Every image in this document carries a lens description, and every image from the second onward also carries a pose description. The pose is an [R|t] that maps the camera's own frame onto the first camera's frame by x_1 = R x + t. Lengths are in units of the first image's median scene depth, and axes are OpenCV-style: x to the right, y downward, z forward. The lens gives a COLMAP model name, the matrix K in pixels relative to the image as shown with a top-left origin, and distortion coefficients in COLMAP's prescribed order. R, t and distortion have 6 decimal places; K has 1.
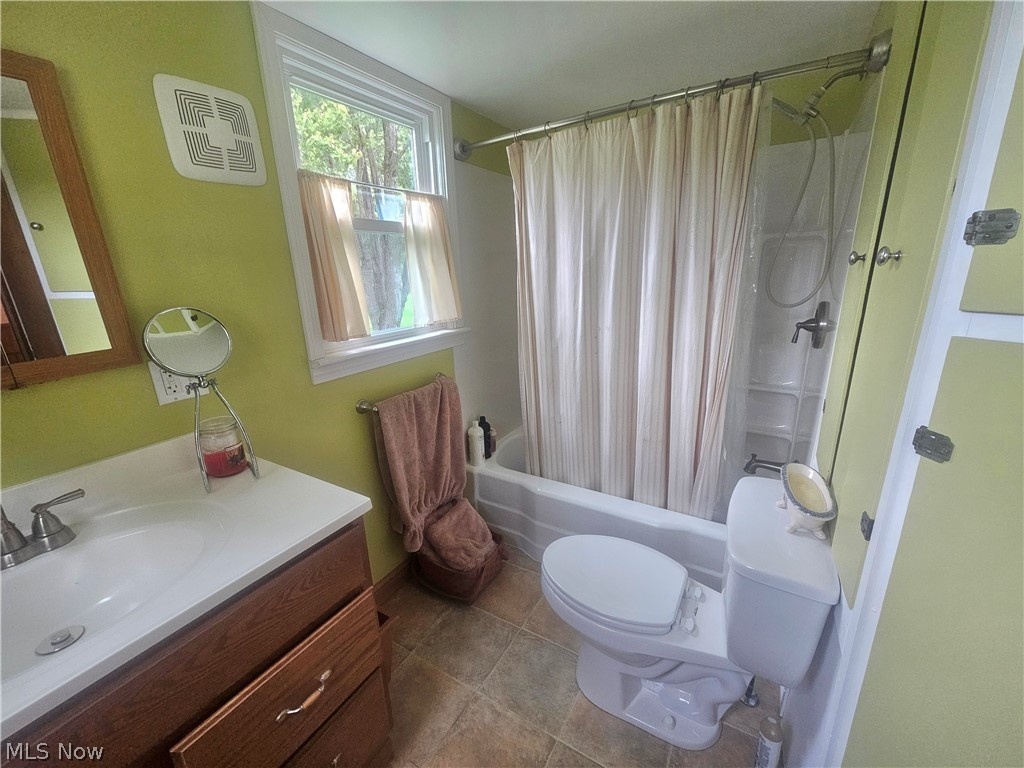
lens RADIAL K [[413.5, 0, 513.1], [0, 413.5, 386.3], [0, 0, 1]] dist [-0.001219, -0.000176]
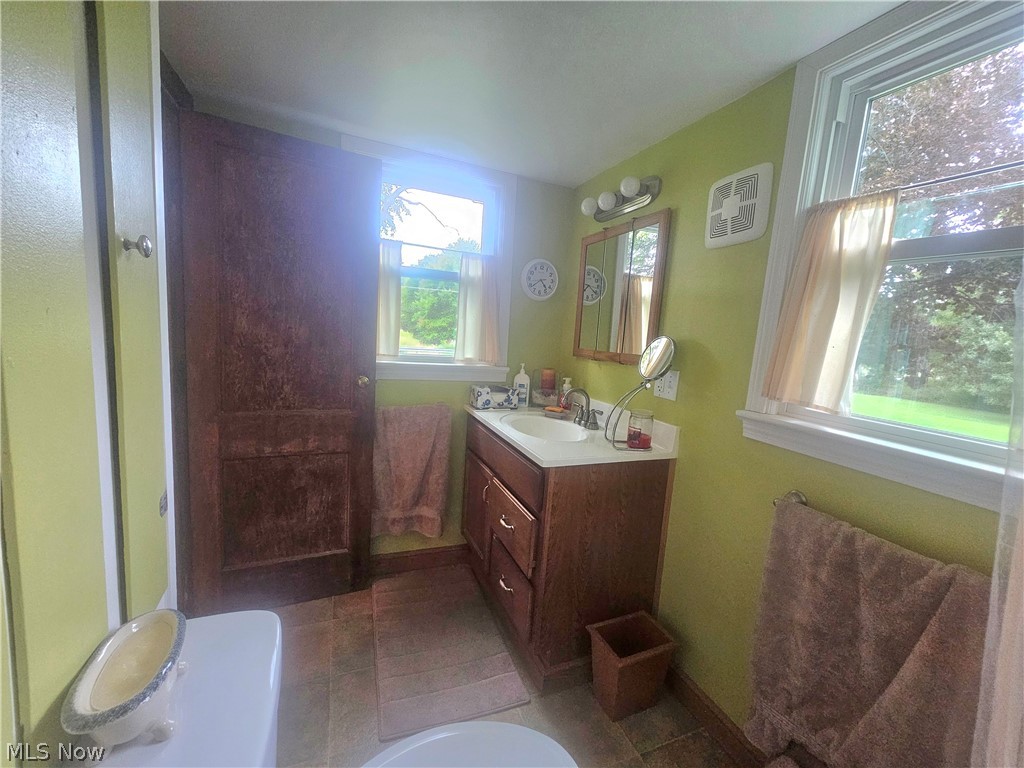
lens RADIAL K [[413.5, 0, 512.4], [0, 413.5, 381.6], [0, 0, 1]] dist [-0.001219, -0.000176]
pose [[-0.583680, 0.103238, -0.805394, 0.678735], [-0.271651, 0.909902, 0.313504, -0.321337], [0.765195, 0.401772, -0.503047, 1.238577]]
